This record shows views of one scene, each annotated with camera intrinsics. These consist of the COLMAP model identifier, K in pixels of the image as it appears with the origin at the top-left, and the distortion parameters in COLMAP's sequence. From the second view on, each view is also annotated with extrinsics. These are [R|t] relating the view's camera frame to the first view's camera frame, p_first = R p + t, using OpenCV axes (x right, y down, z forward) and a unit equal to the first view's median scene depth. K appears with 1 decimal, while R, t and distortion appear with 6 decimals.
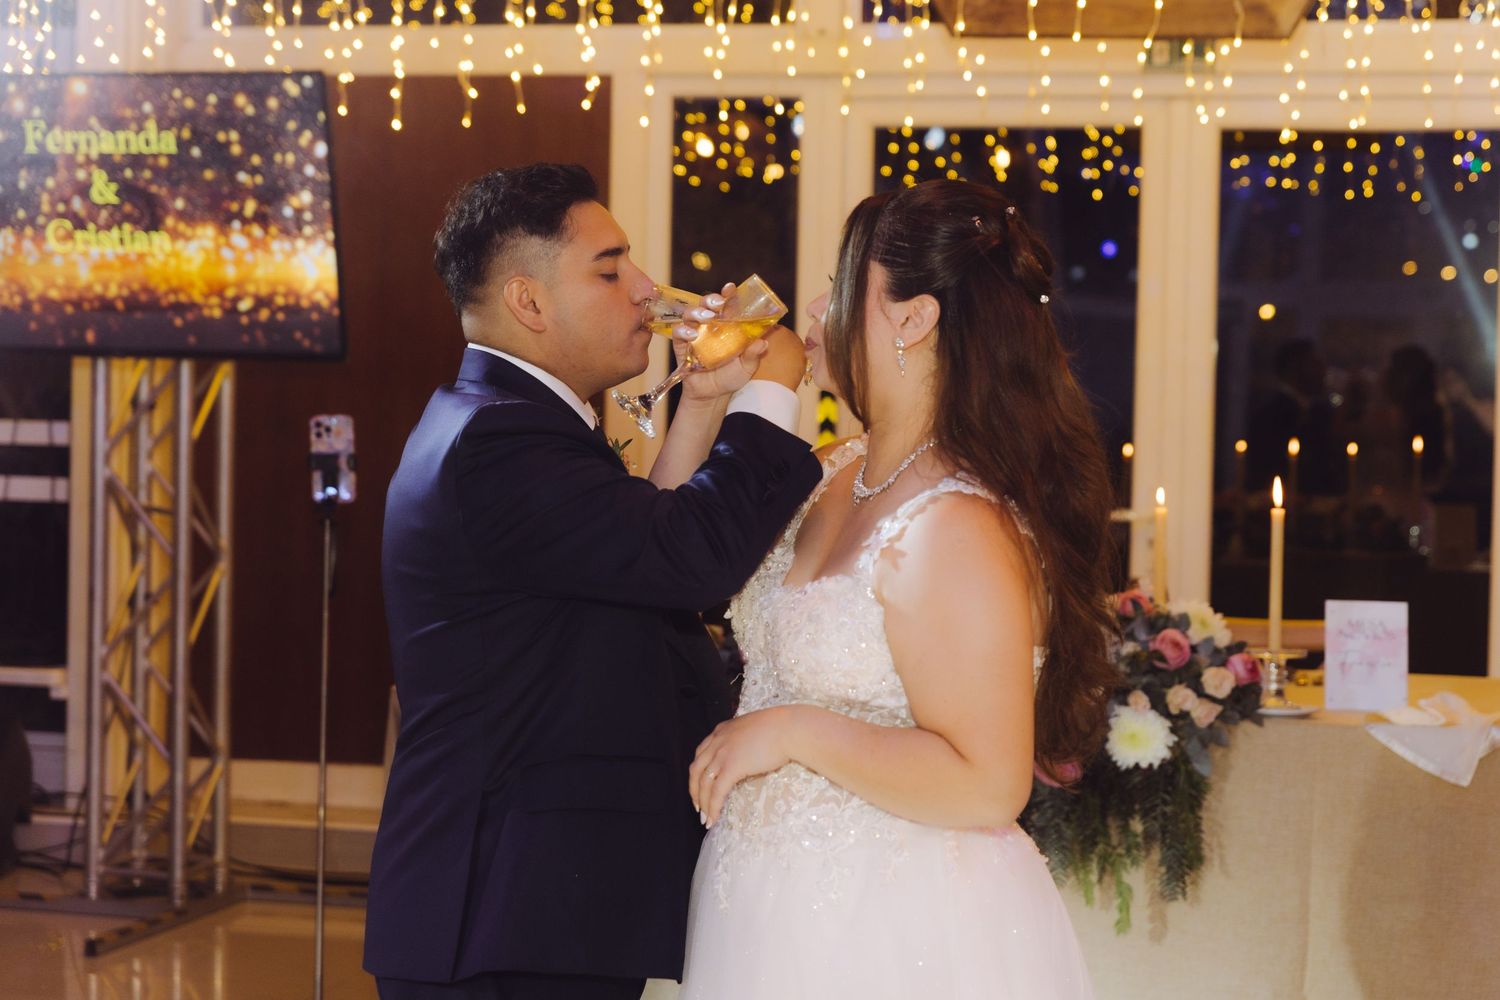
lens RADIAL K [[3011.7, 0, 791.3], [0, 3011.7, 497.7], [0, 0, 1]] dist [-0.011344, 0.029815]
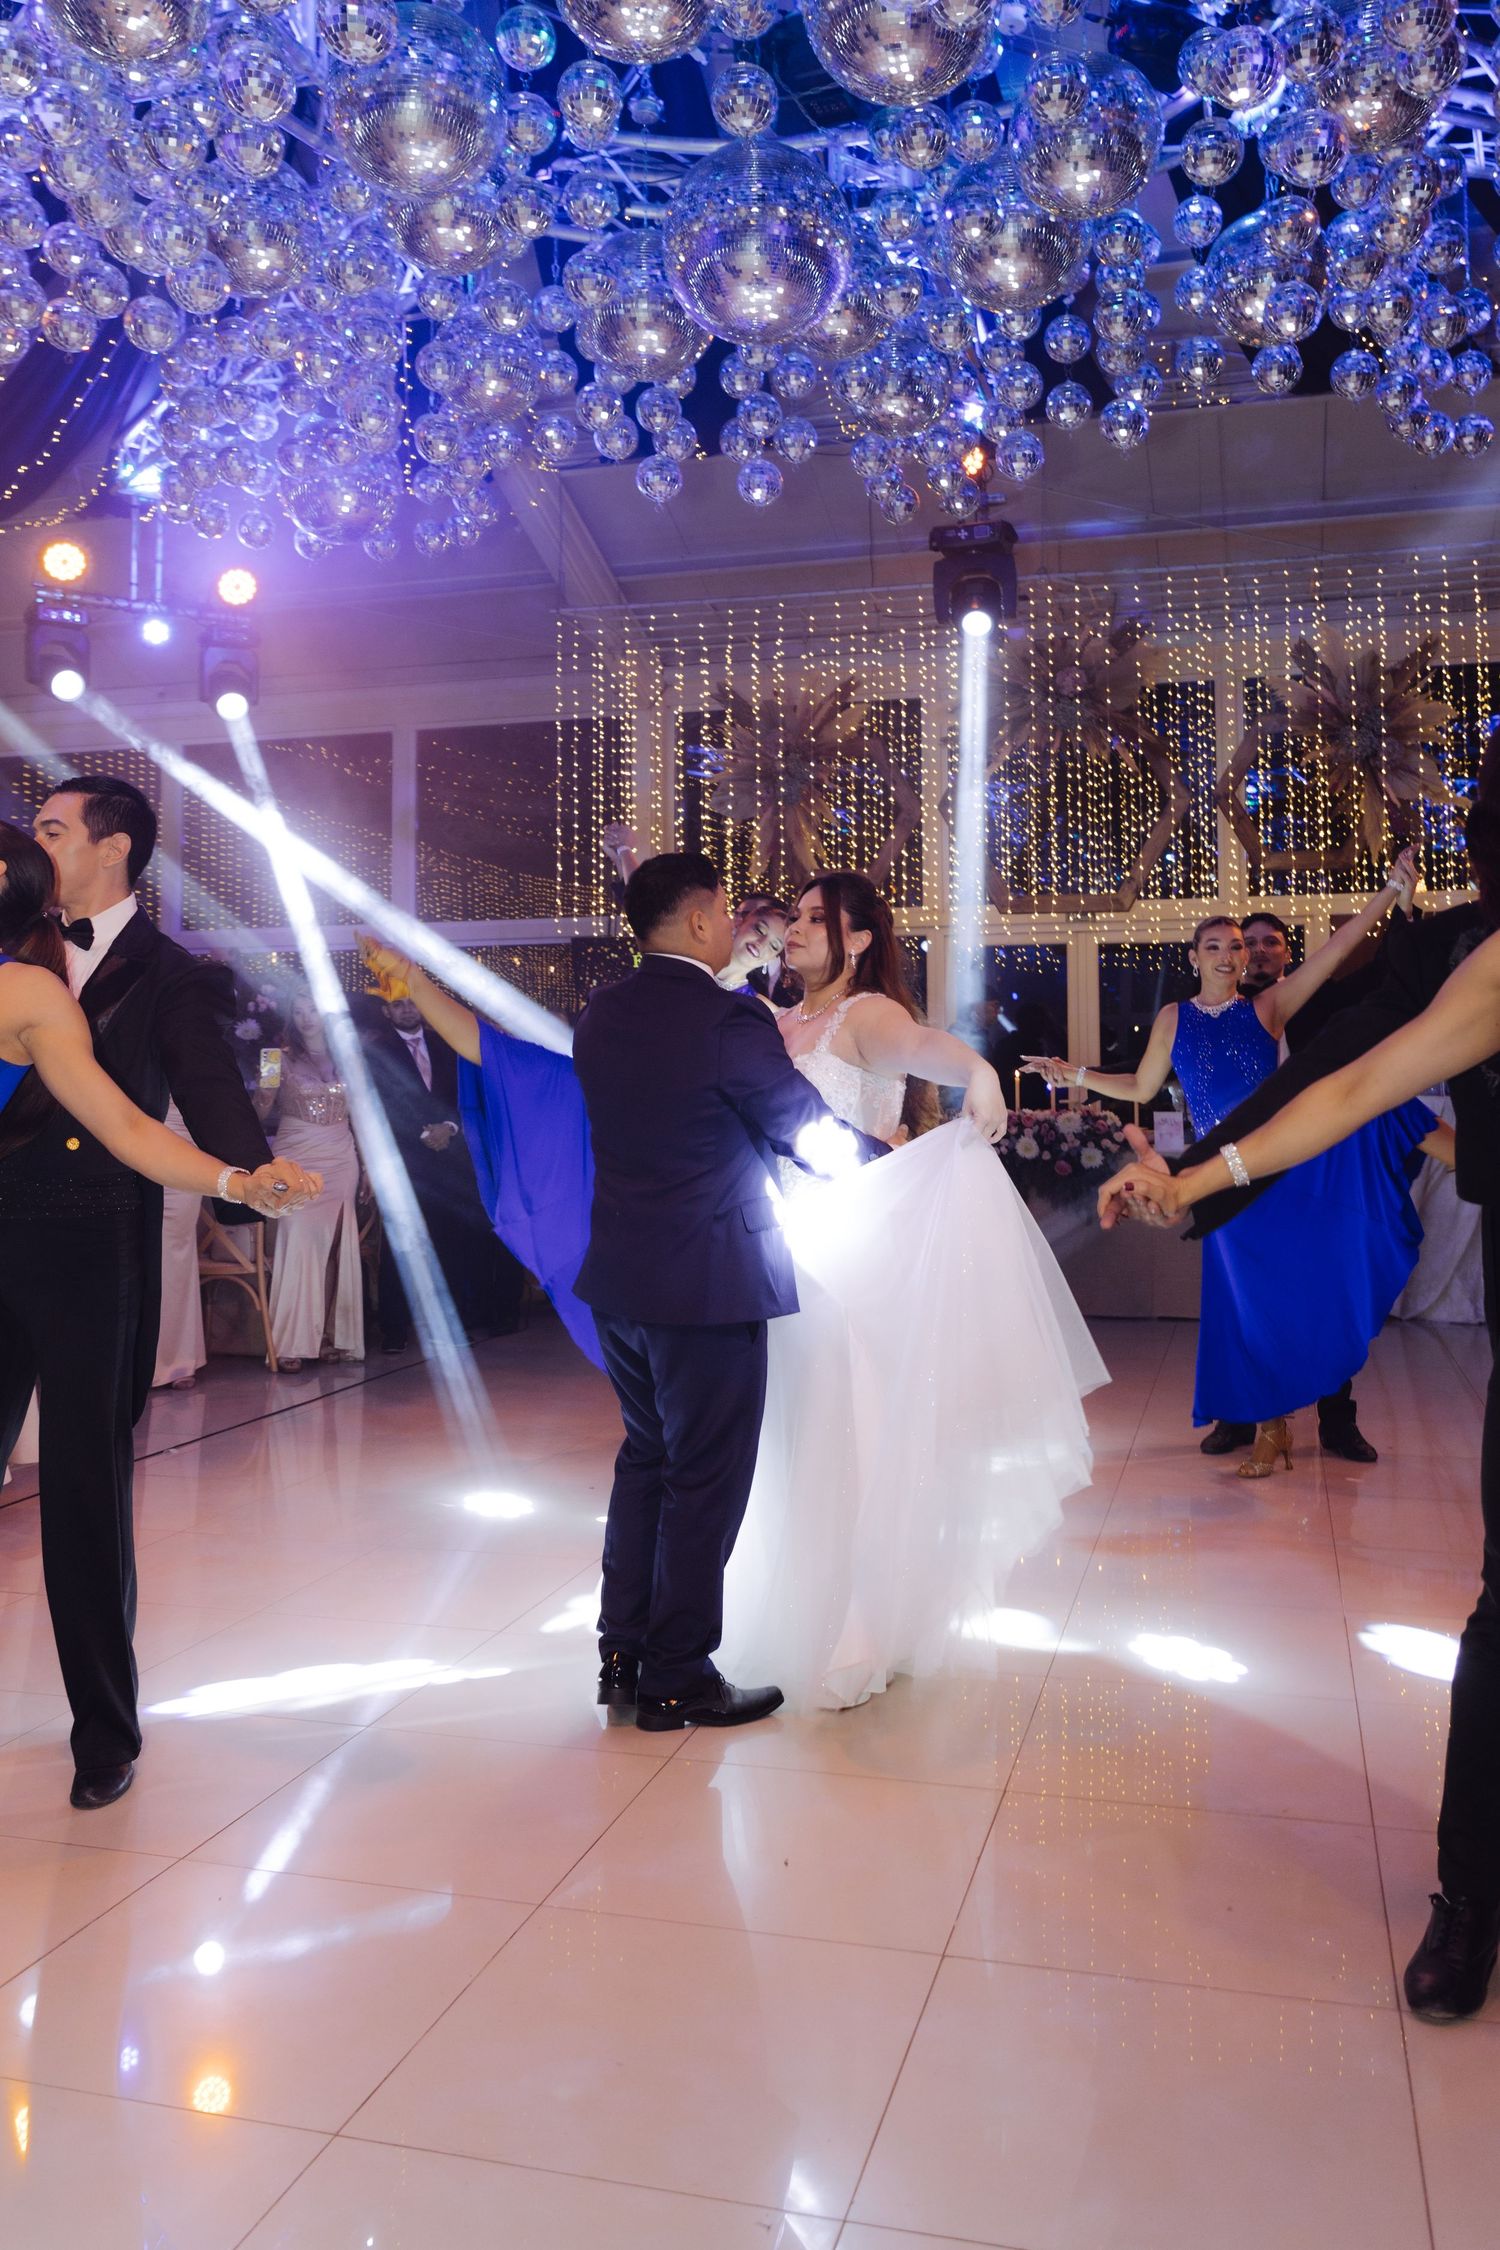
lens RADIAL K [[1788.4, 0, 793.9], [0, 1788.4, 989.7], [0, 0, 1]] dist [-0.004646, -0.001972]
pose [[0.999509, -0.030054, -0.008851, -0.106222], [0.029063, 0.994921, -0.096369, 0.054598], [0.011703, 0.096065, 0.995306, -0.512159]]
